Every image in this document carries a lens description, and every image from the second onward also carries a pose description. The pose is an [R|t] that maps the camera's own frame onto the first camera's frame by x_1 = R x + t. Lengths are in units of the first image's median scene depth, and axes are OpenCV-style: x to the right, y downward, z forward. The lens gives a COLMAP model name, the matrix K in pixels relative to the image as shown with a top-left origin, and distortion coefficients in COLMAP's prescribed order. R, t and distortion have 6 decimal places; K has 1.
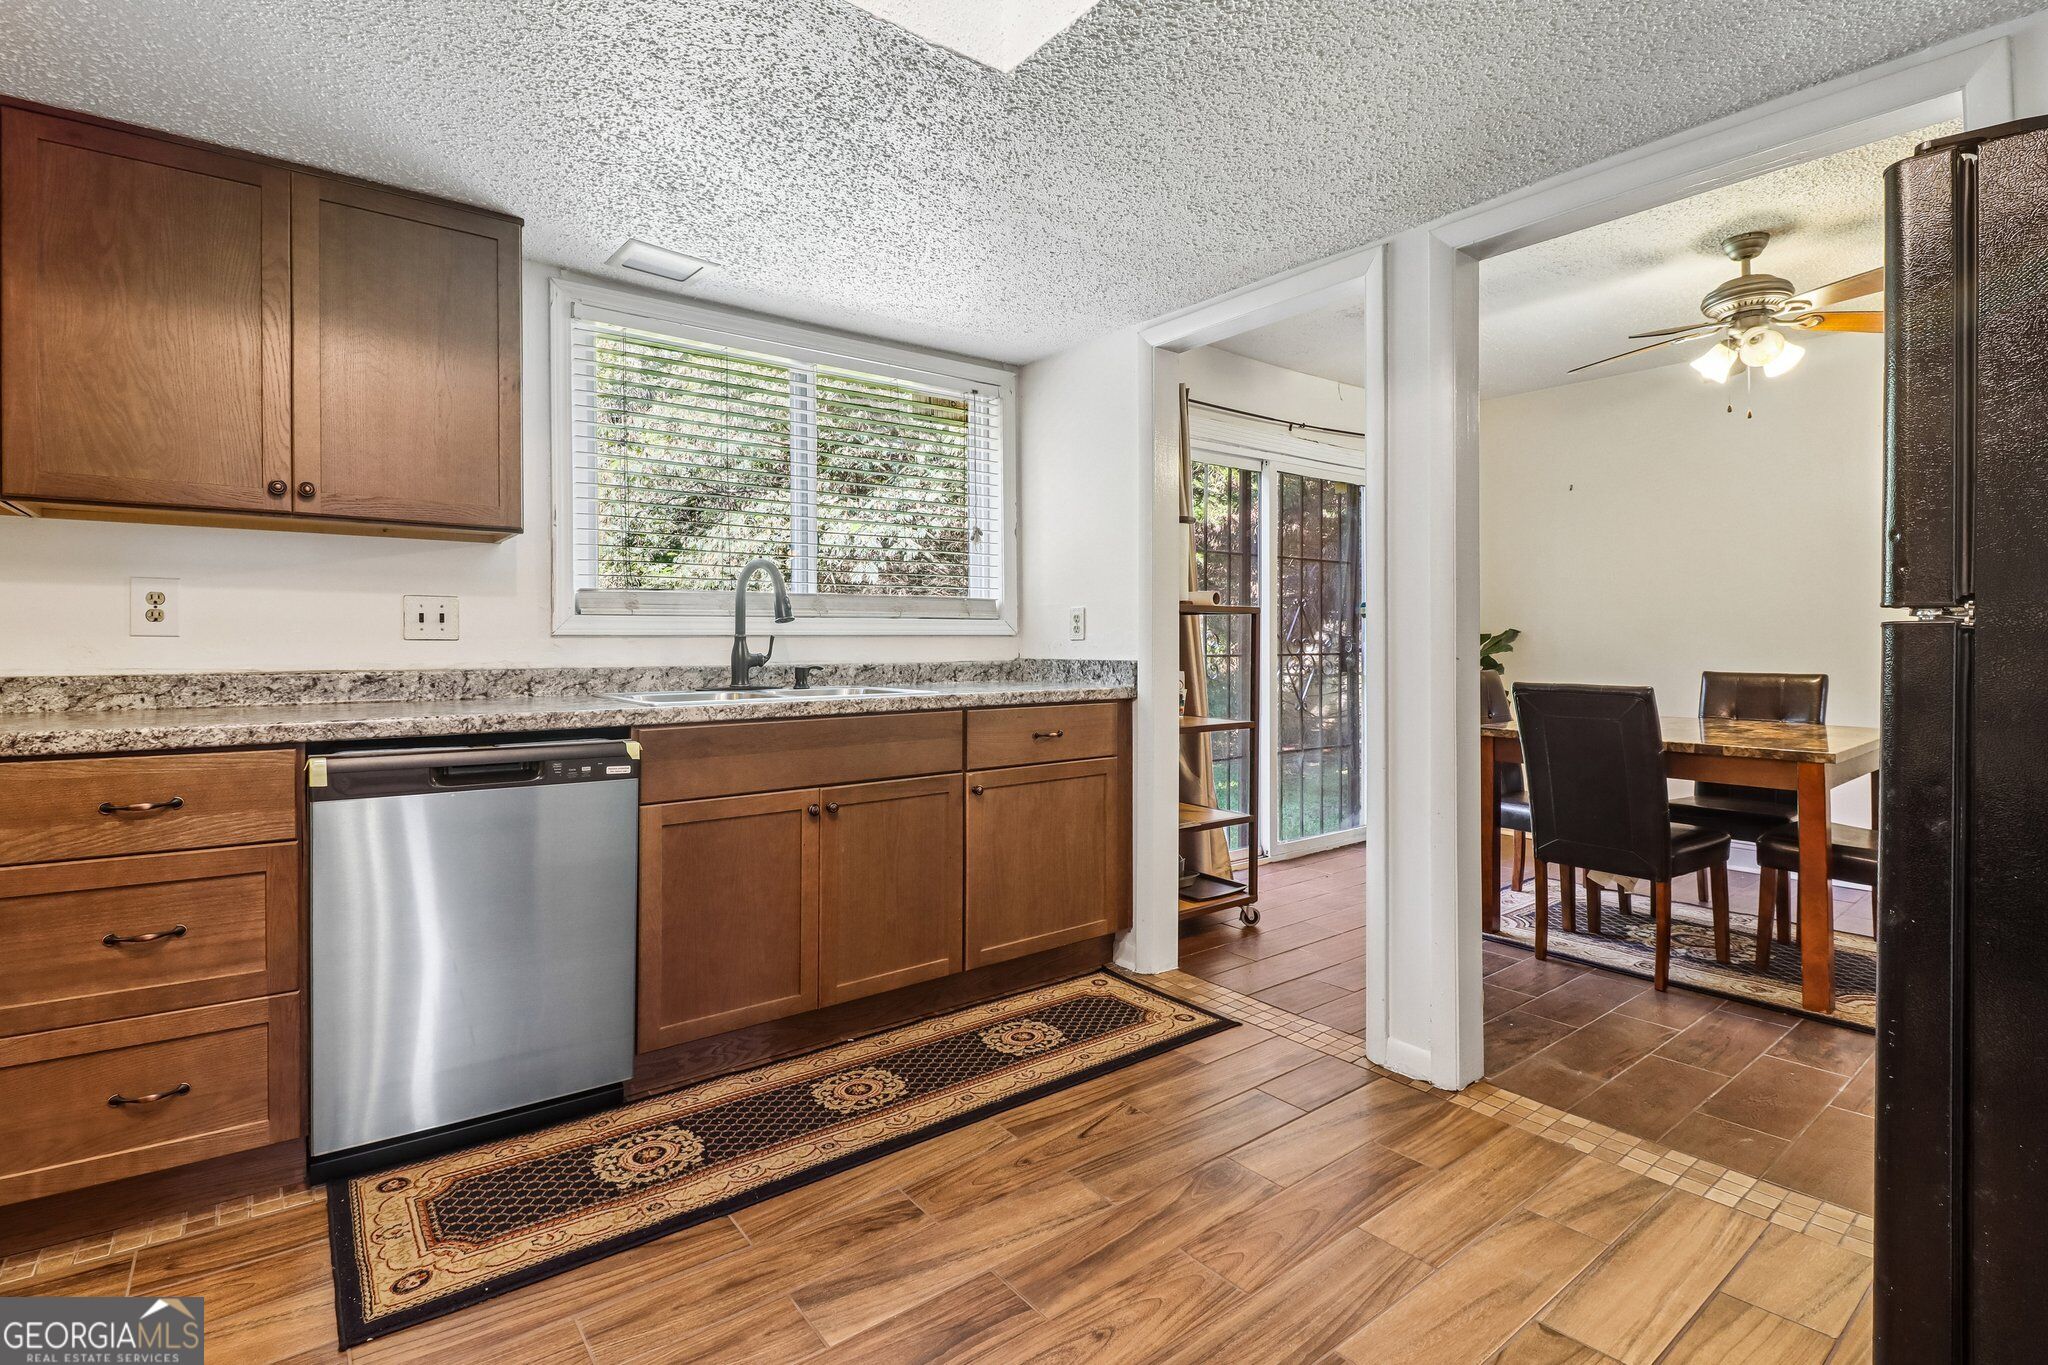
lens RADIAL K [[956.4, 0, 1048.0], [0, 956.4, 649.5], [0, 0, 1]] dist [-0.017208, -0.003004]
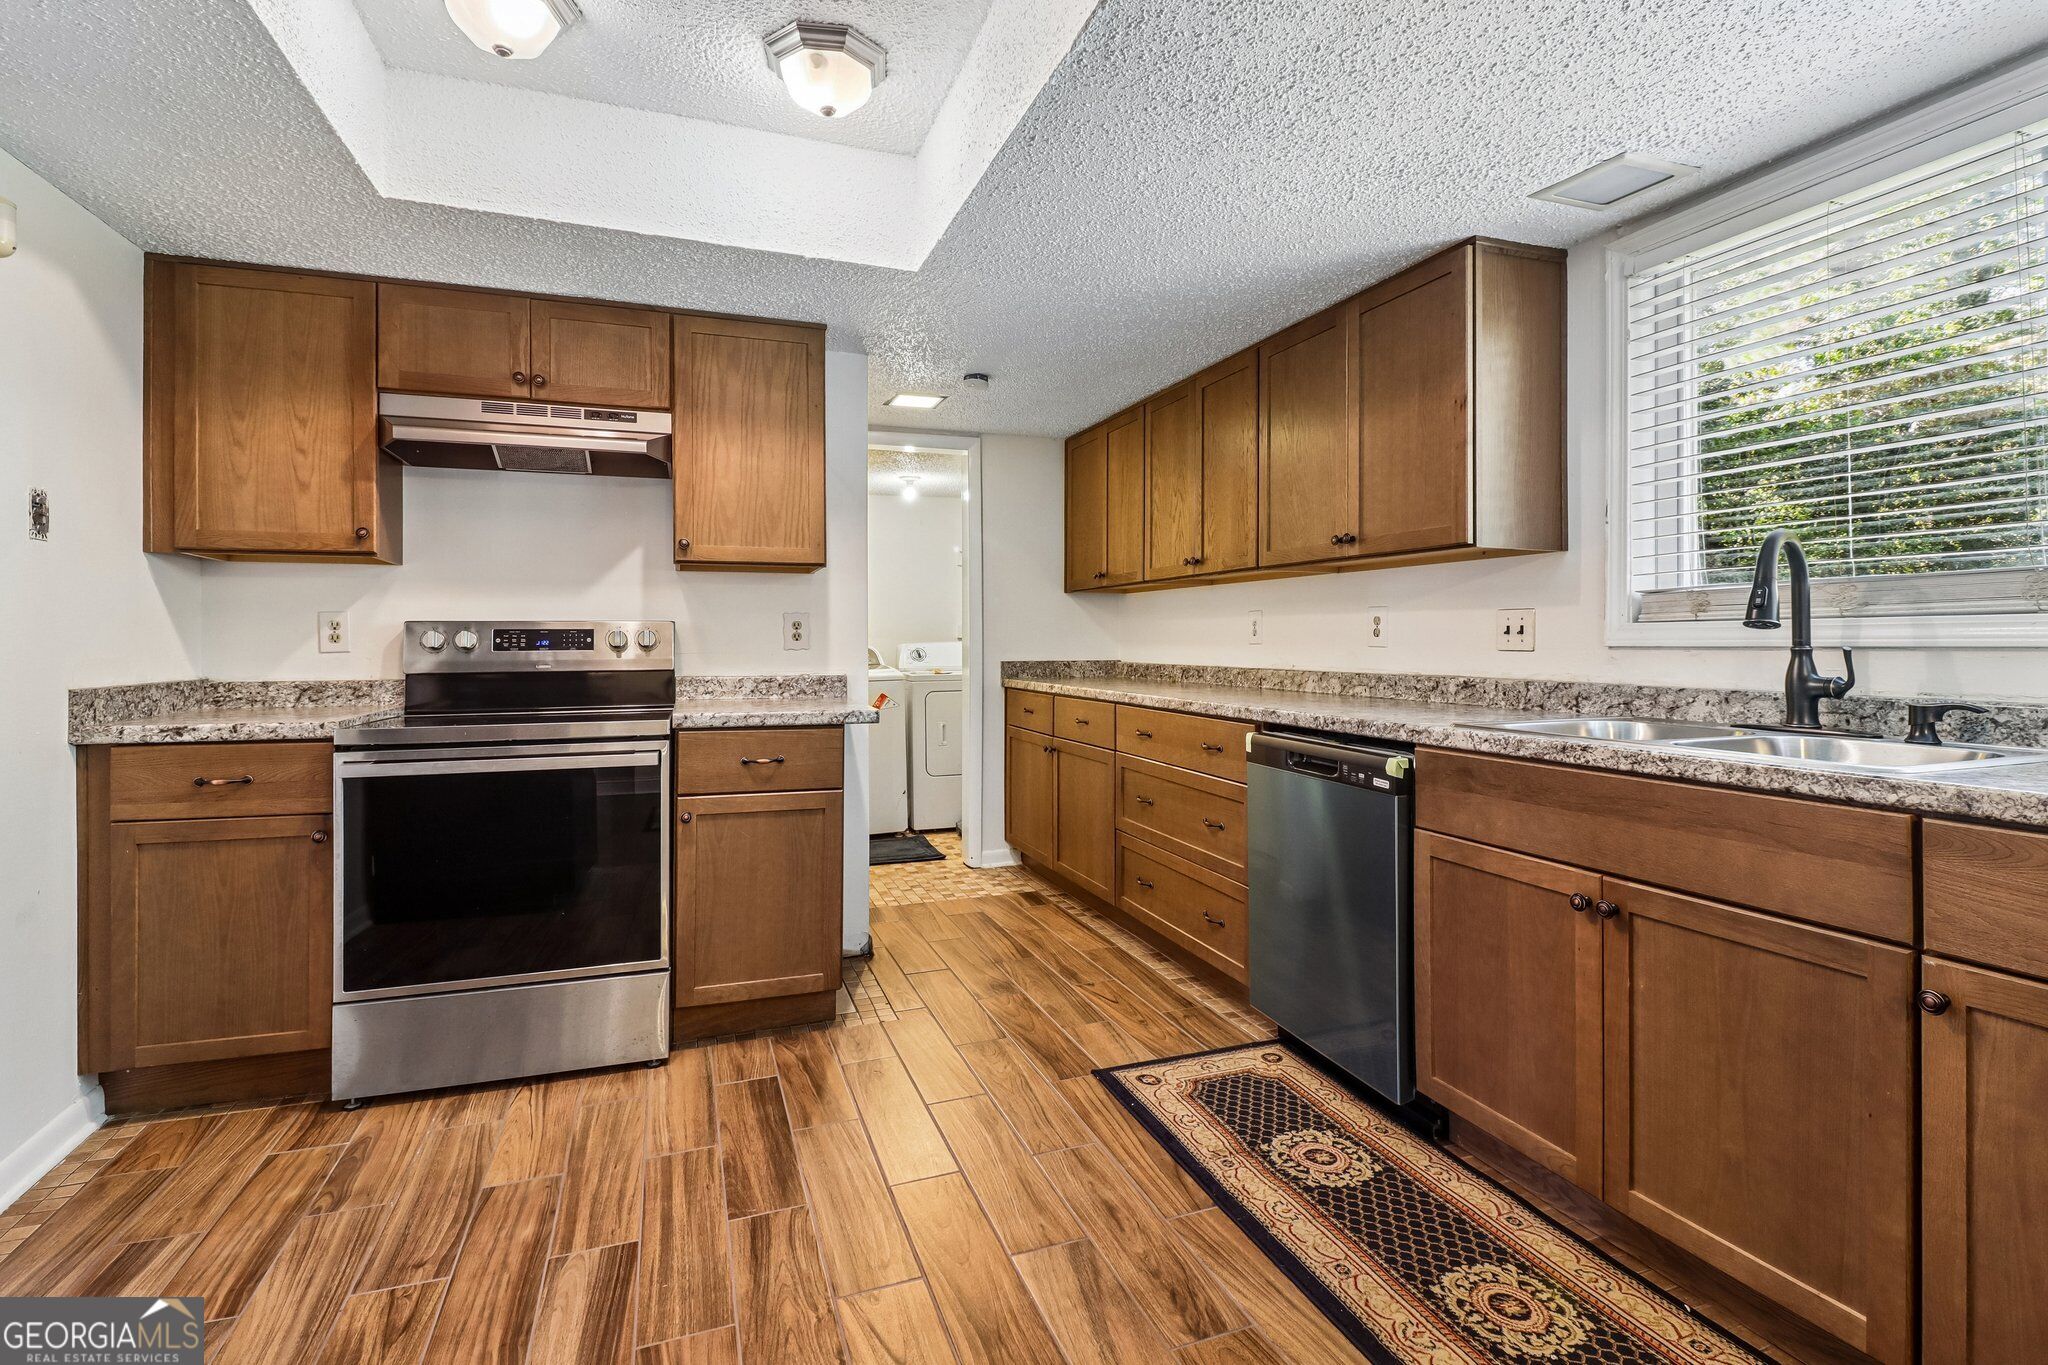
lens RADIAL K [[956.4, 0, 1040.7], [0, 956.4, 634.2], [0, 0, 1]] dist [-0.017208, -0.003004]
pose [[-0.312449, -0.006334, -0.949913, 0.604078], [-0.007260, 0.999964, -0.004279, -0.023278], [0.949907, 0.005559, -0.312484, 0.954910]]
